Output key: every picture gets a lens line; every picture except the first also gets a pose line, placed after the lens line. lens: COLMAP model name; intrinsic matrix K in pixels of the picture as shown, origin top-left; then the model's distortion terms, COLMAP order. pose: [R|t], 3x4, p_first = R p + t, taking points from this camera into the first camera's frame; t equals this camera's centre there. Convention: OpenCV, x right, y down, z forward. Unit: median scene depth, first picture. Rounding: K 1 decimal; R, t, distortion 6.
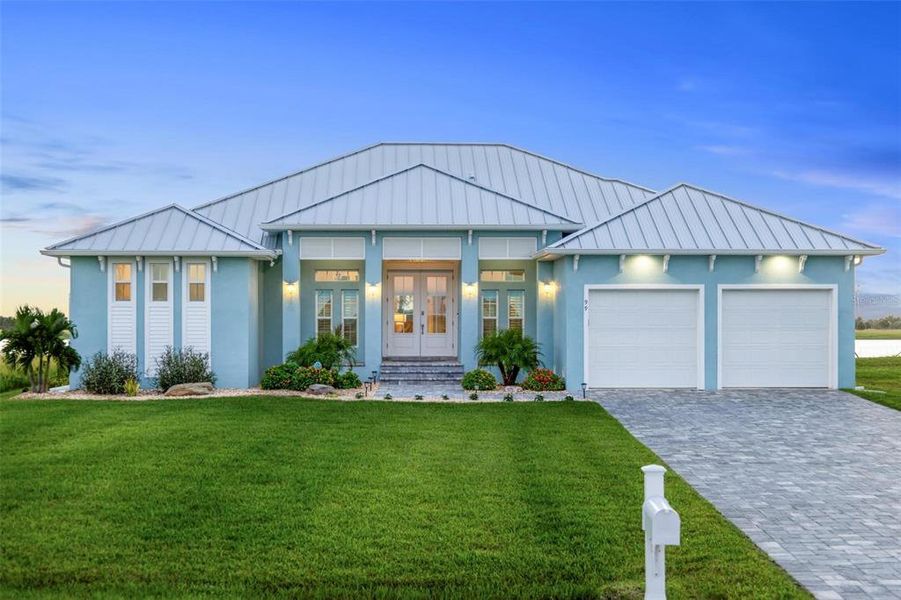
lens RADIAL K [[1329.6, 0, 450.5], [0, 1329.6, 300.0], [0, 0, 1]] dist [0.009211, 0.024406]
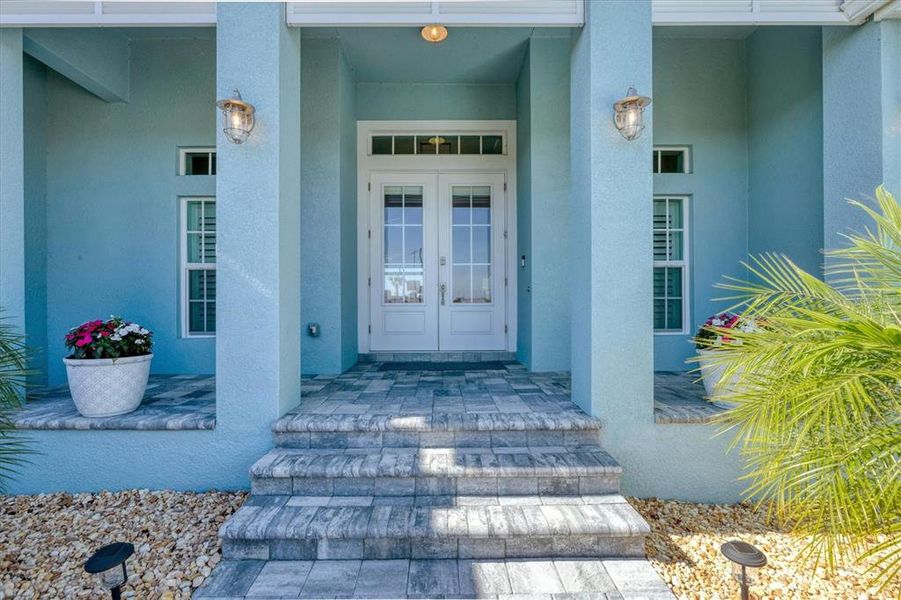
lens RADIAL K [[389.6, 0, 450.5], [0, 389.6, 300.0], [0, 0, 1]] dist [0.001150, 0.000131]
pose [[0.999936, -0.005358, -0.009935, -0.019190], [0.005408, 0.999973, 0.004991, 0.025980], [0.009908, -0.005044, 0.999938, 0.985390]]
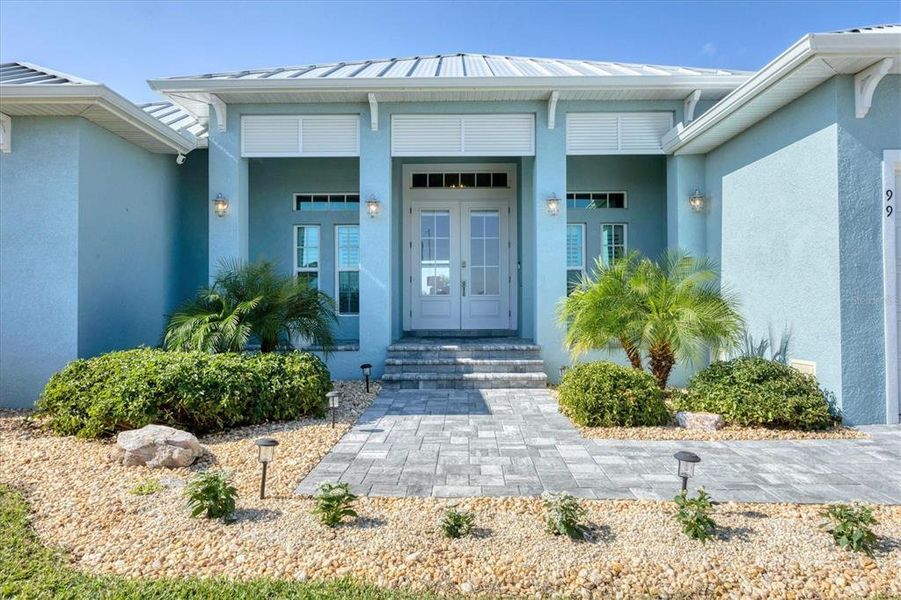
lens RADIAL K [[607.6, 0, 450.5], [0, 607.6, 300.0], [0, 0, 1]] dist [-0.000496, 0.000684]
pose [[0.999291, -0.005327, -0.037281, -0.018677], [0.005444, 0.999981, 0.003025, 0.030012], [0.037265, -0.003225, 0.999300, 0.800216]]
